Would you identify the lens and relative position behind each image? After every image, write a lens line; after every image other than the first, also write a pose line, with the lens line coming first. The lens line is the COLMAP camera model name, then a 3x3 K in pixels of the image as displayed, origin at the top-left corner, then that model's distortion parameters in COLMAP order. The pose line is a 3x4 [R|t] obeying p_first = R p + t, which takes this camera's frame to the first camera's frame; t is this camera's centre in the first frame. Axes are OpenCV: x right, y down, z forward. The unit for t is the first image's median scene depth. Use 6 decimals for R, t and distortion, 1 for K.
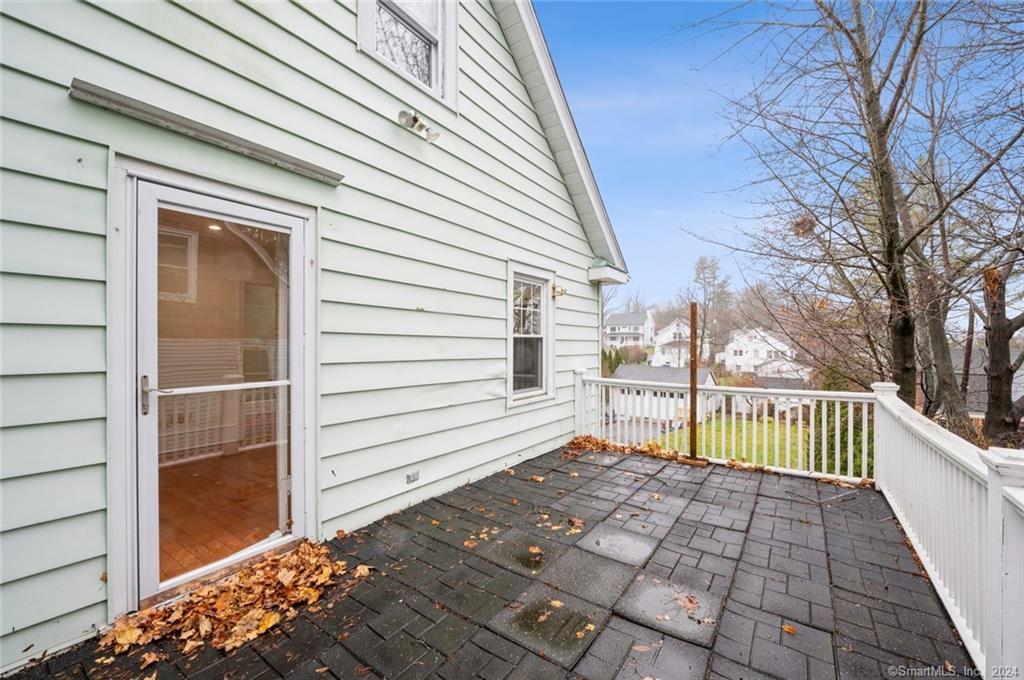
lens RADIAL K [[413.0, 0, 513.2], [0, 413.0, 341.3], [0, 0, 1]] dist [-0.015416, 0.000130]
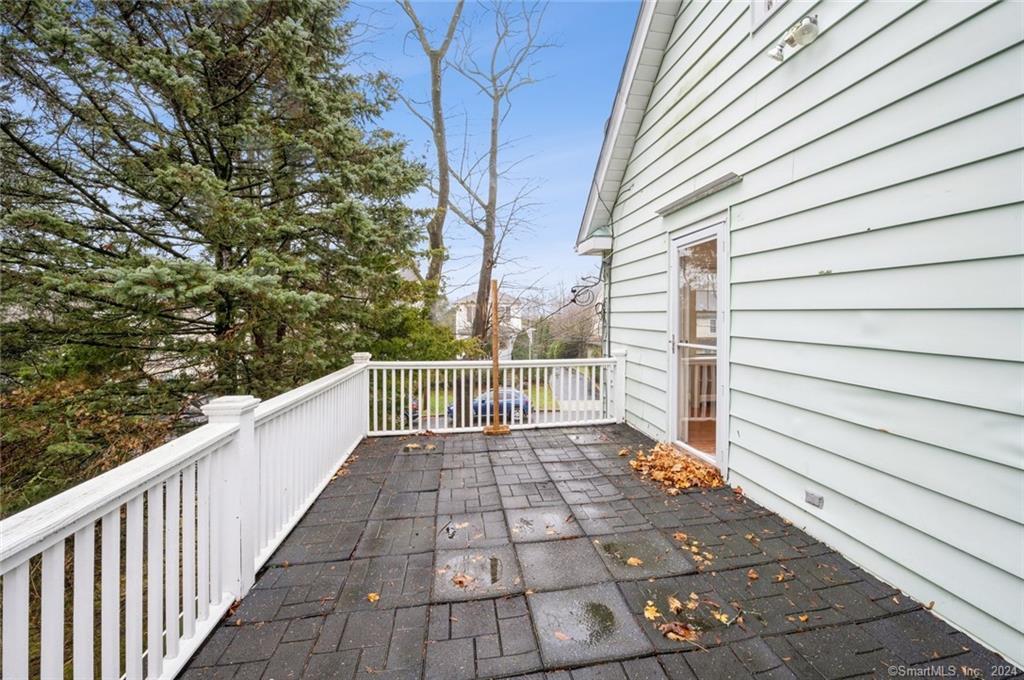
lens RADIAL K [[411.9, 0, 526.1], [0, 411.9, 319.9], [0, 0, 1]] dist [-0.018812, 0.000079]
pose [[-0.711499, -0.000773, -0.702686, 0.768514], [-0.004467, 0.999984, 0.003423, 0.004522], [0.702673, 0.005574, -0.711491, 1.372181]]
